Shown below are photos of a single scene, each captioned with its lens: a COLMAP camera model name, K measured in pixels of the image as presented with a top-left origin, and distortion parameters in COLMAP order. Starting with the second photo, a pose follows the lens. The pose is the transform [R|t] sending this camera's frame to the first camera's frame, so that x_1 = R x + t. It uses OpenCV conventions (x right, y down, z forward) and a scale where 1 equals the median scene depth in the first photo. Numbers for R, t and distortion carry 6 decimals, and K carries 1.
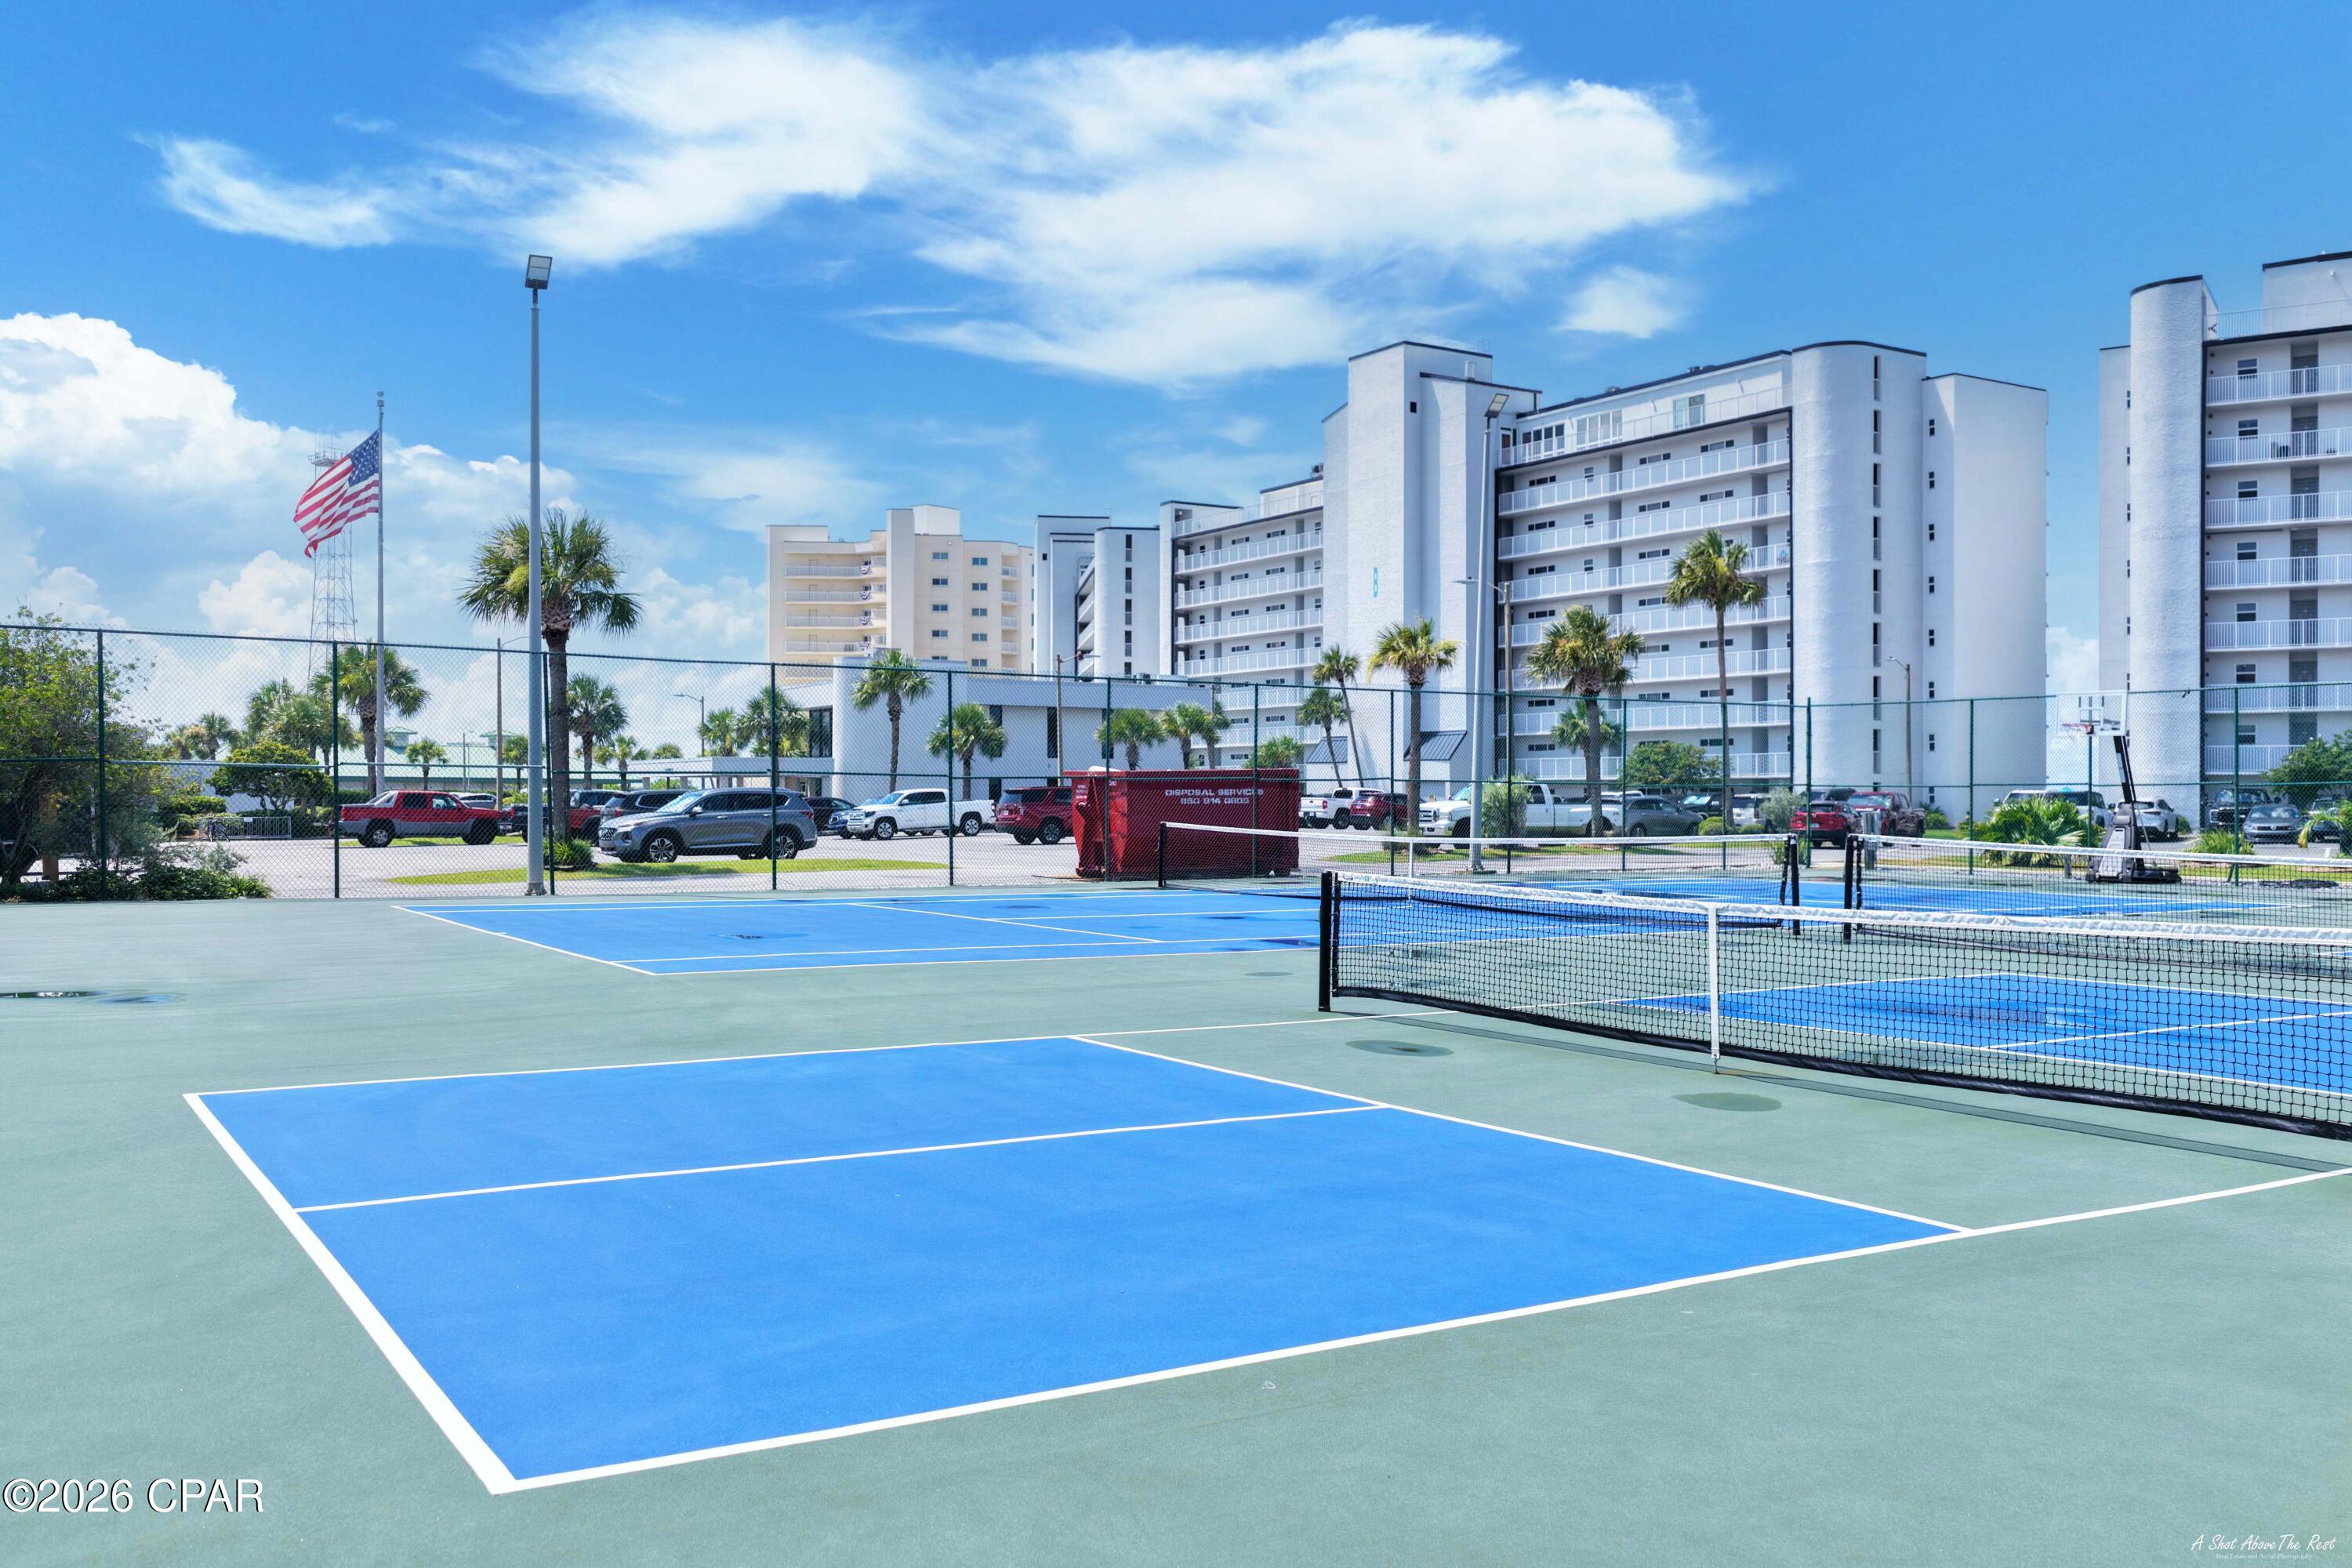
lens RADIAL K [[1949.4, 0, 1185.0], [0, 1949.4, 789.9], [0, 0, 1]] dist [-0.016487, 0.036569]
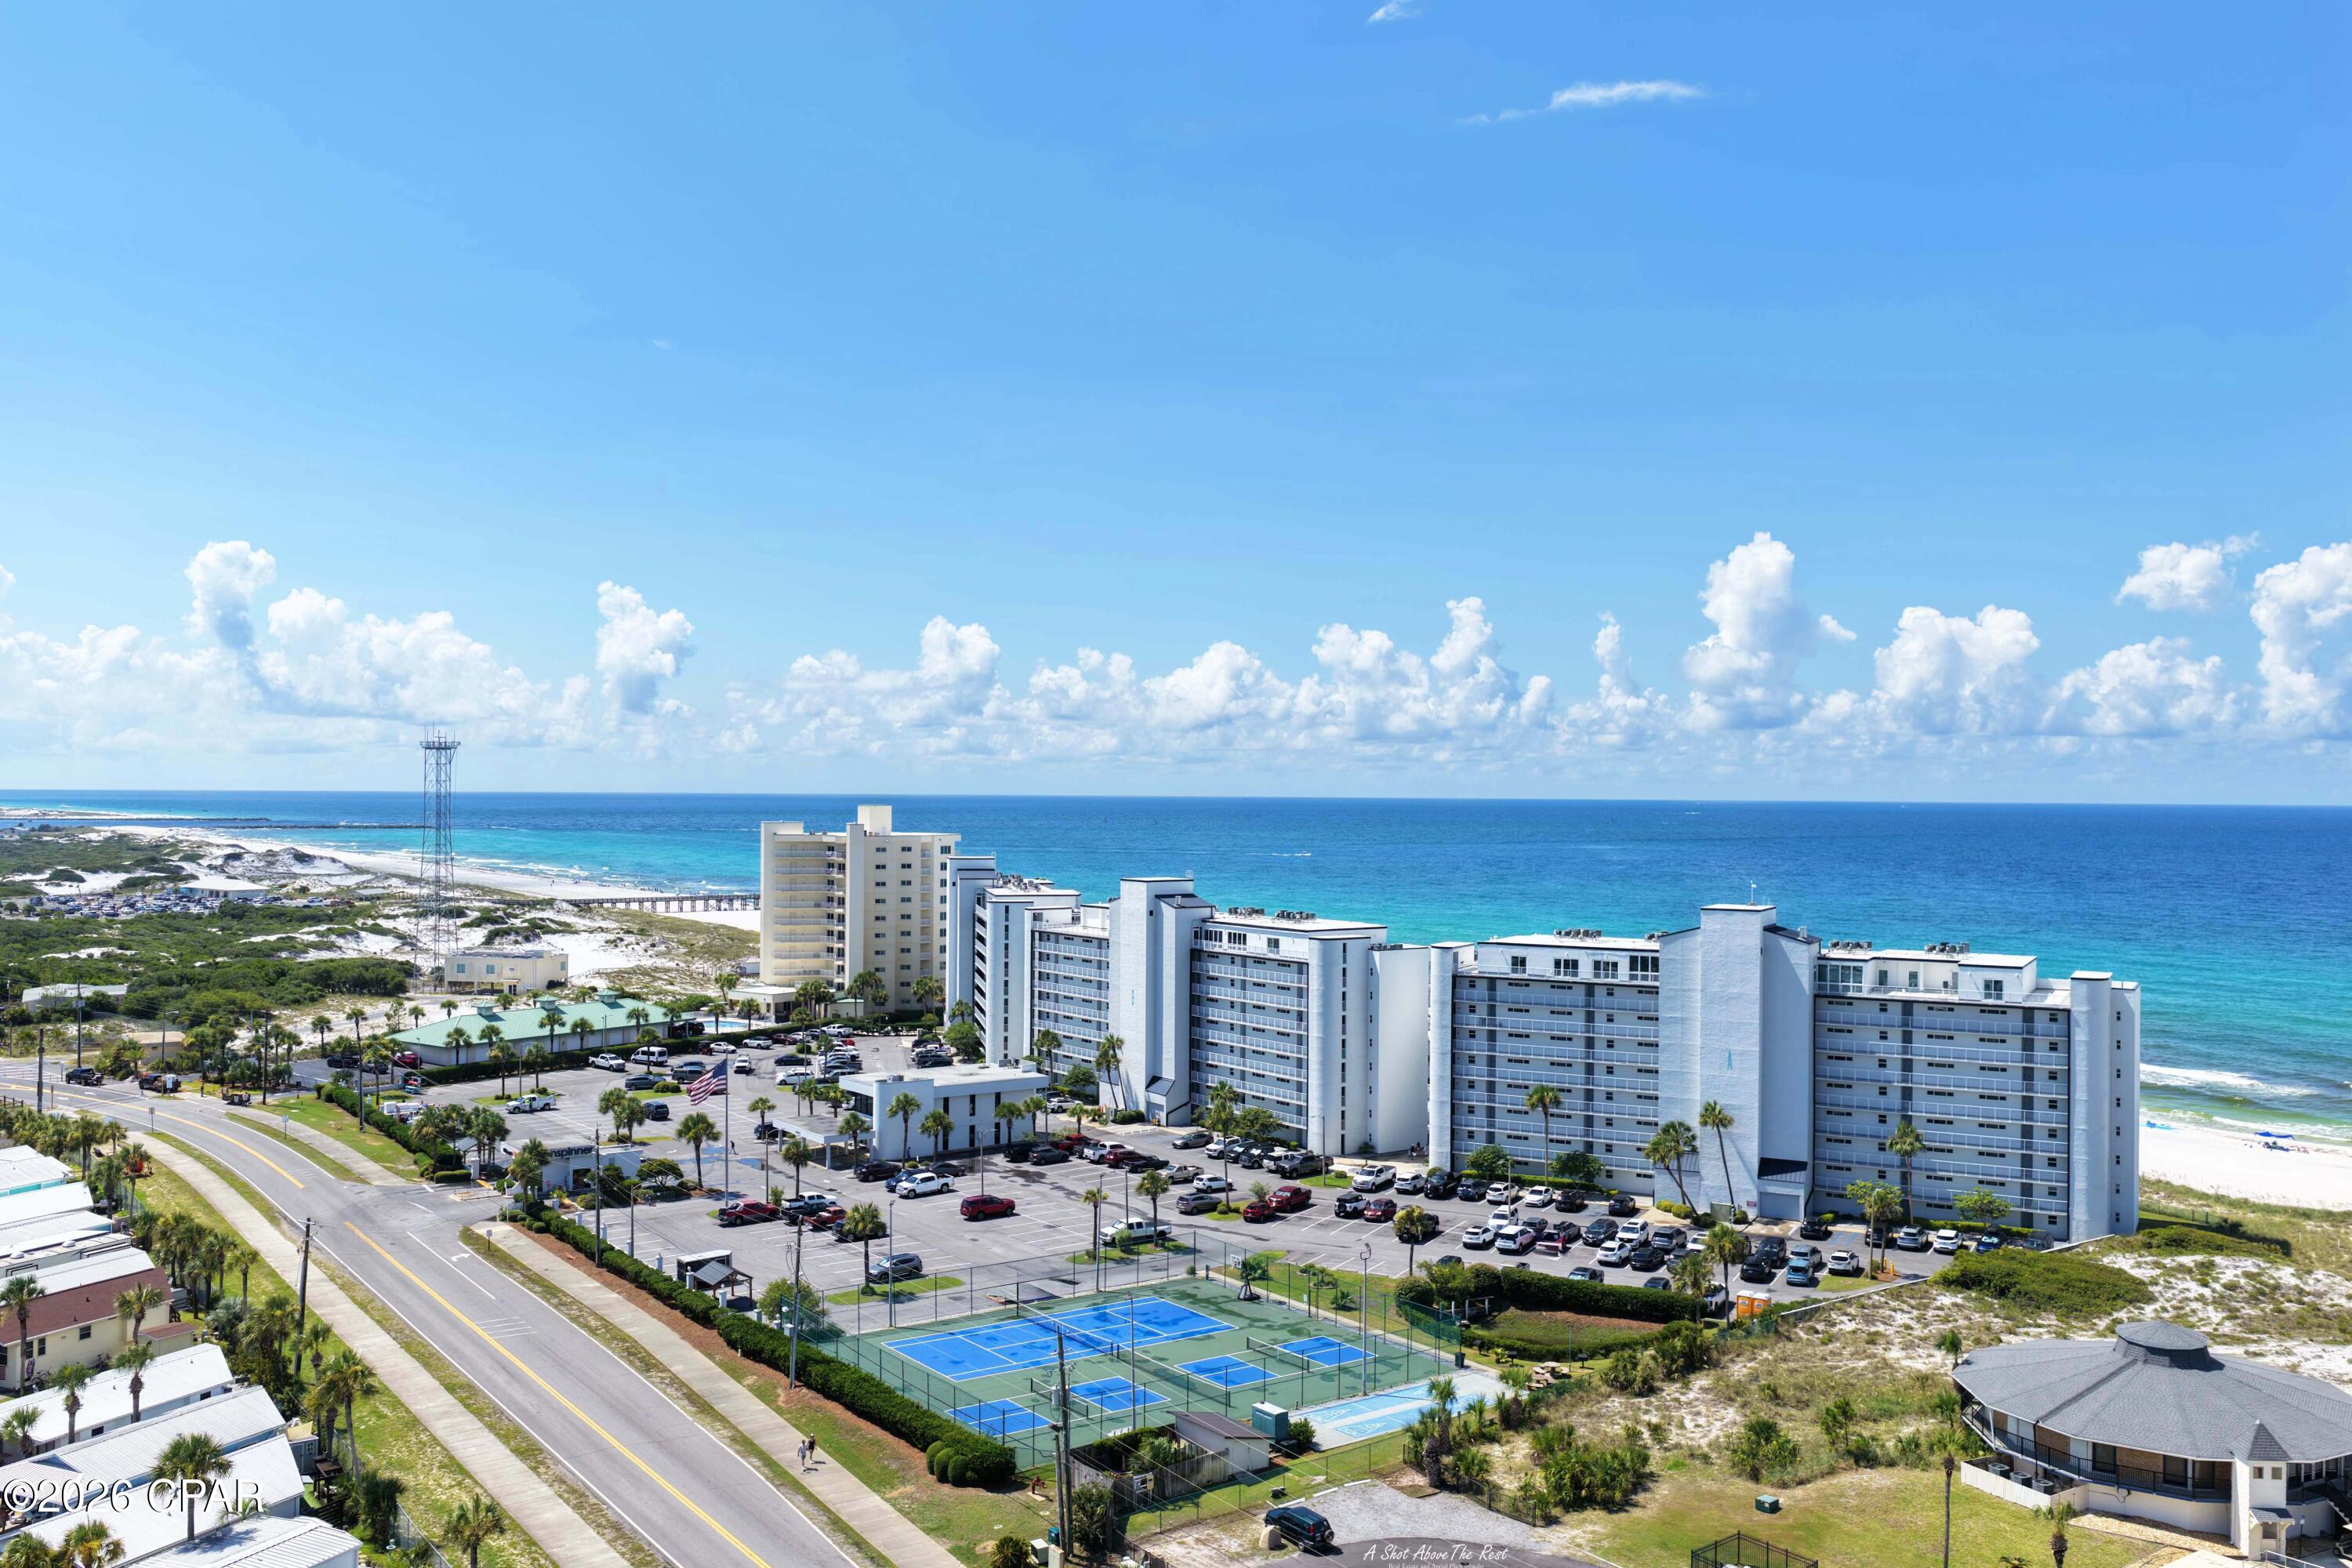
lens RADIAL K [[1949.4, 0, 1184.8], [0, 1949.4, 790.3], [0, 0, 1]] dist [-0.016487, 0.036569]
pose [[0.997921, 0.005714, 0.064188, 0.027552], [-0.005765, 0.999983, 0.000620, -0.396198], [-0.064184, -0.000989, 0.997938, -1.210419]]
